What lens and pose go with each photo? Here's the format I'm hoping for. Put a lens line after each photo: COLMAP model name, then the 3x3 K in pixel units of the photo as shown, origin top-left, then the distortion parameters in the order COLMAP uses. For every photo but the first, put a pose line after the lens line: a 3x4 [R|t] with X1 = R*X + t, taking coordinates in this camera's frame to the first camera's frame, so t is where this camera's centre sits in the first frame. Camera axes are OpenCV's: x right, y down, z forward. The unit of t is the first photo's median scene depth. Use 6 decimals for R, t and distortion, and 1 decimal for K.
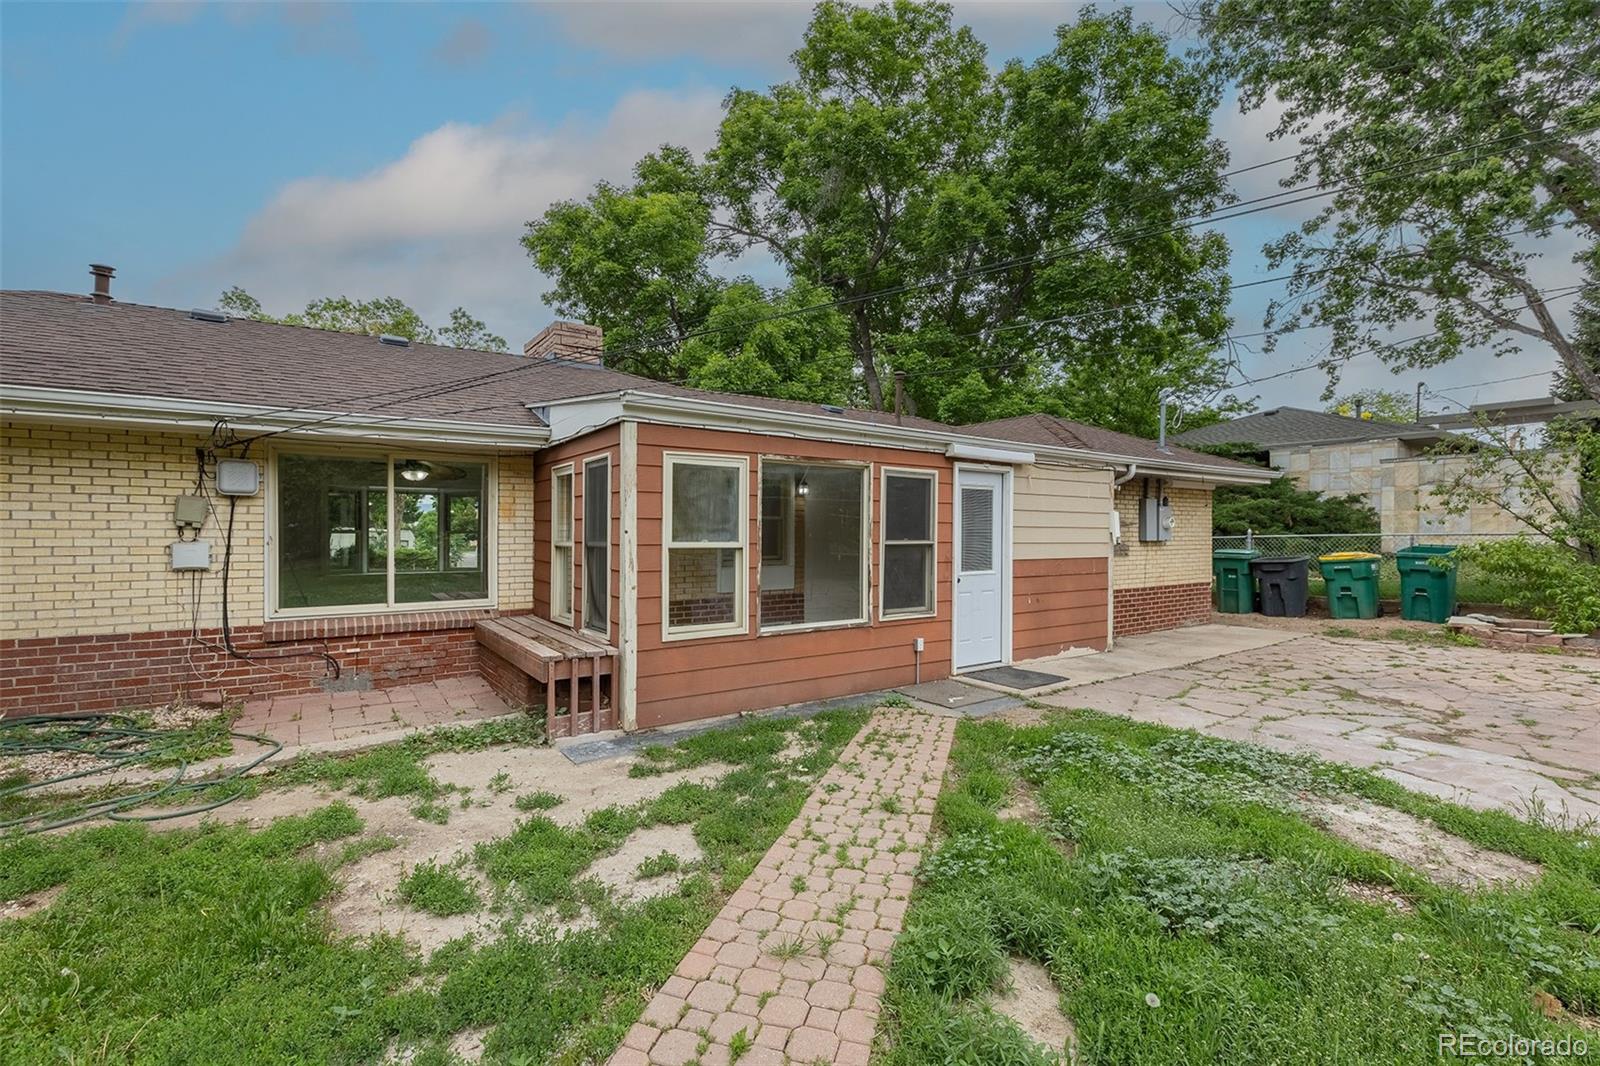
lens RADIAL K [[716.3, 0, 799.7], [0, 716.3, 540.6], [0, 0, 1]] dist [0.002786, -0.001601]
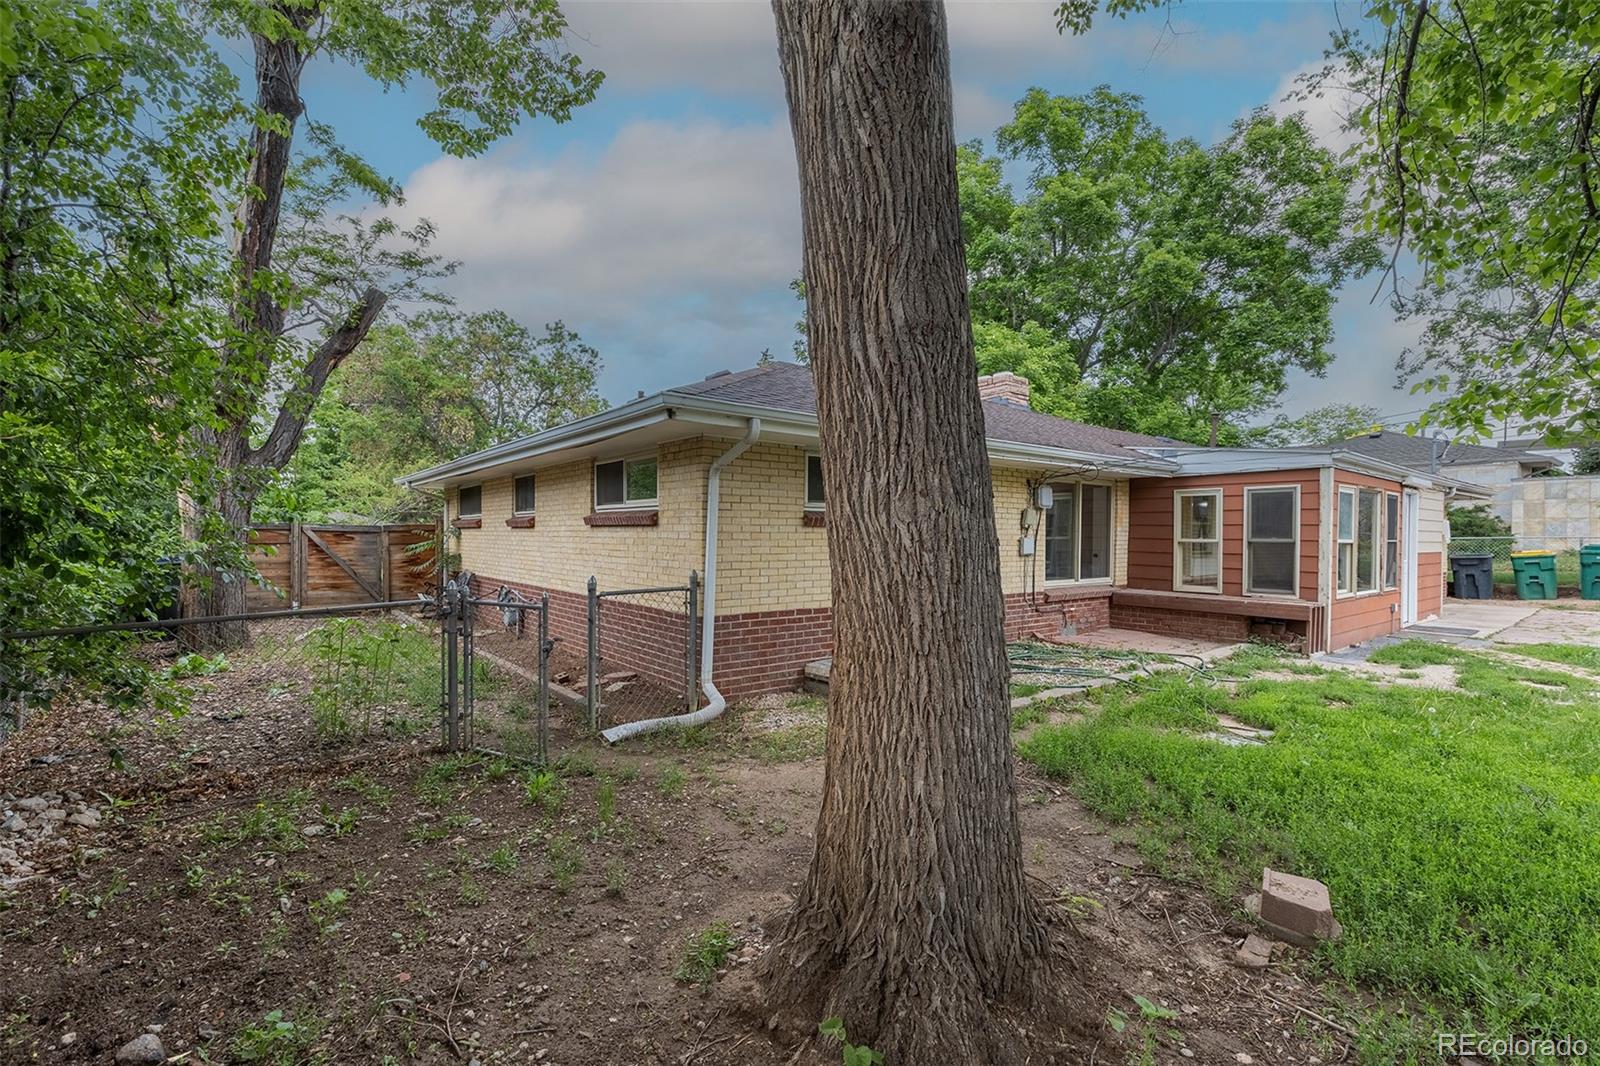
lens RADIAL K [[716.3, 0, 763.6], [0, 716.3, 541.3], [0, 0, 1]] dist [0.002786, -0.001601]
pose [[0.998860, 0.005860, 0.047383, -1.122010], [-0.005976, 0.999979, 0.002300, 0.007169], [-0.047368, -0.002581, 0.998874, -0.413934]]
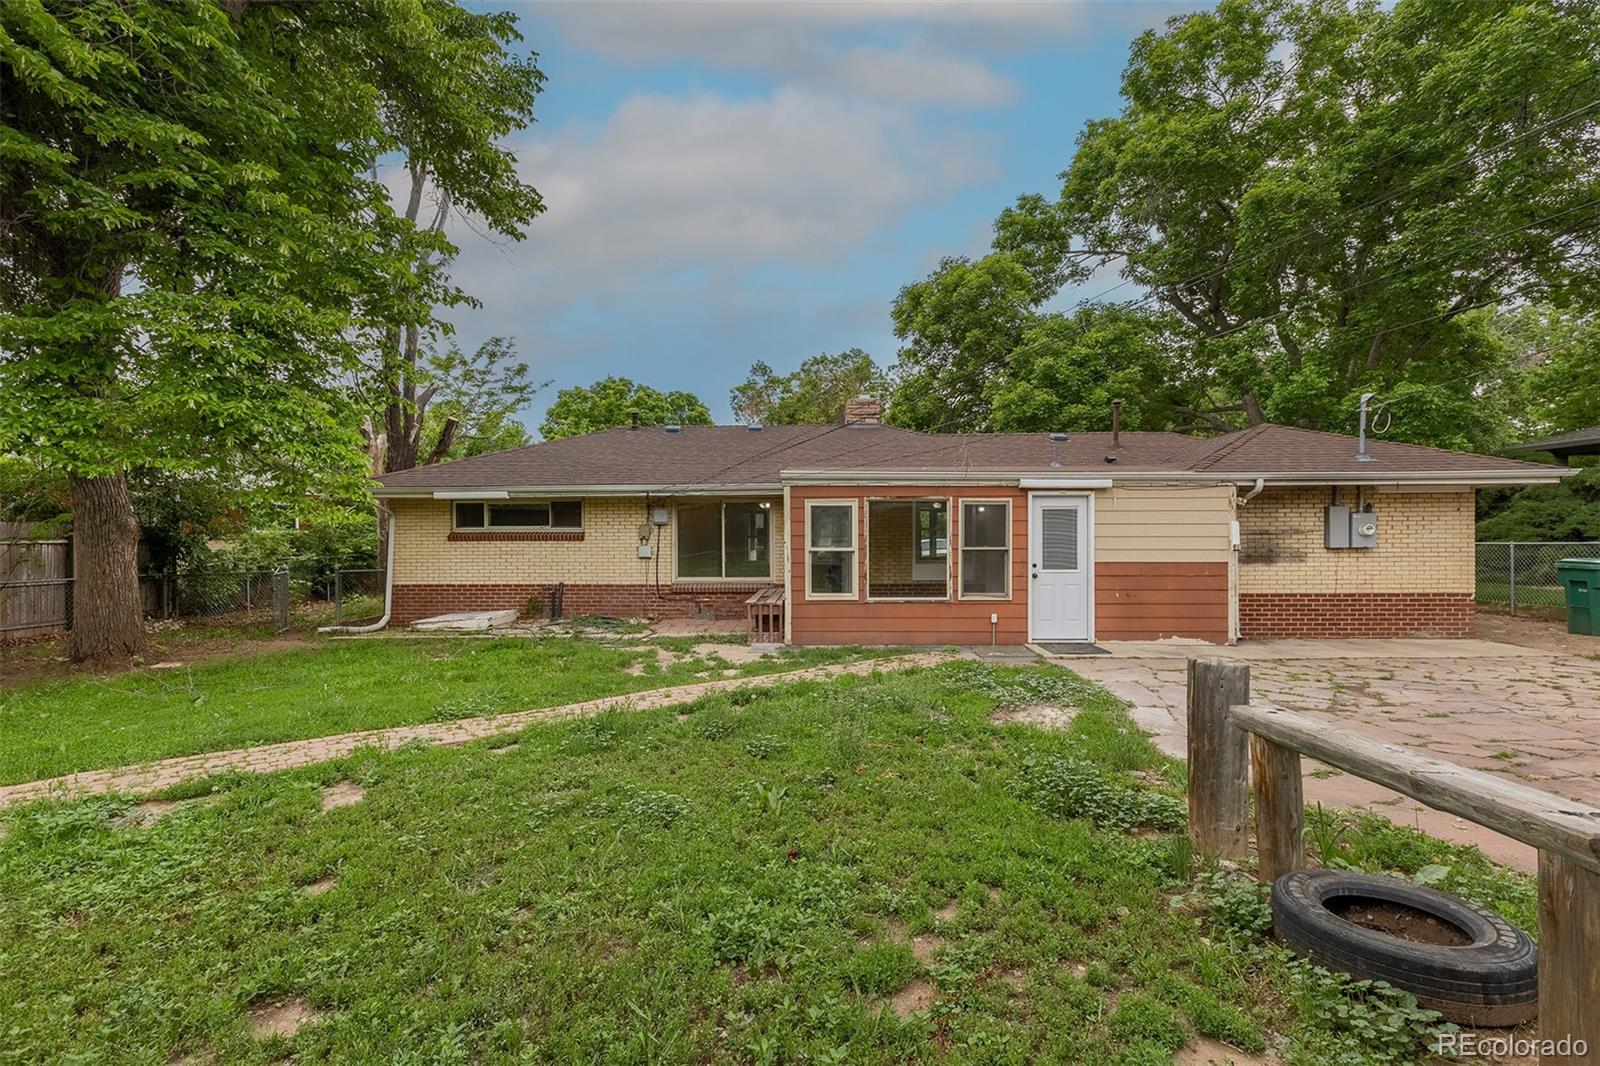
lens RADIAL K [[716.3, 0, 799.5], [0, 716.3, 532.6], [0, 0, 1]] dist [0.002786, -0.001601]
pose [[0.795384, -0.003707, -0.606095, 0.664741], [-0.000882, 0.999973, -0.007274, -0.016956], [0.606105, 0.006321, 0.795359, -0.363754]]
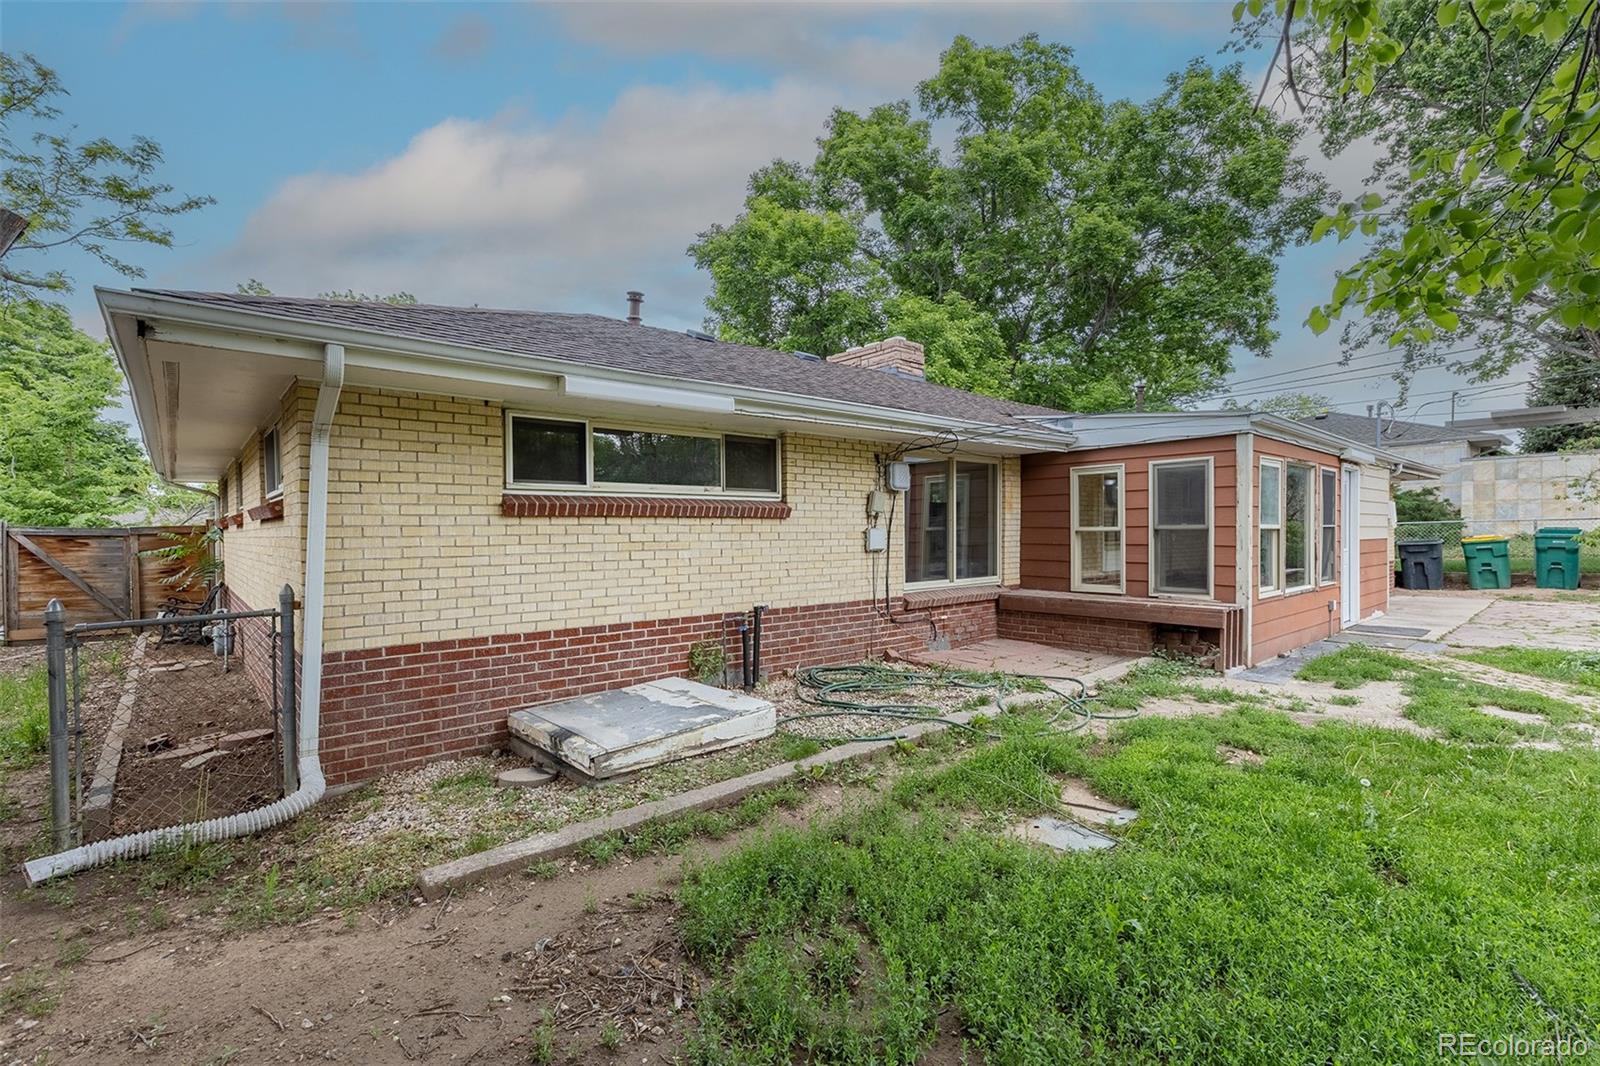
lens RADIAL K [[716.3, 0, 772.9], [0, 716.3, 545.3], [0, 0, 1]] dist [0.002786, -0.001601]
pose [[0.995644, -0.012018, 0.092453, -0.848959], [0.011054, 0.999879, 0.010932, 0.011277], [-0.092574, -0.009863, 0.995657, -0.161117]]
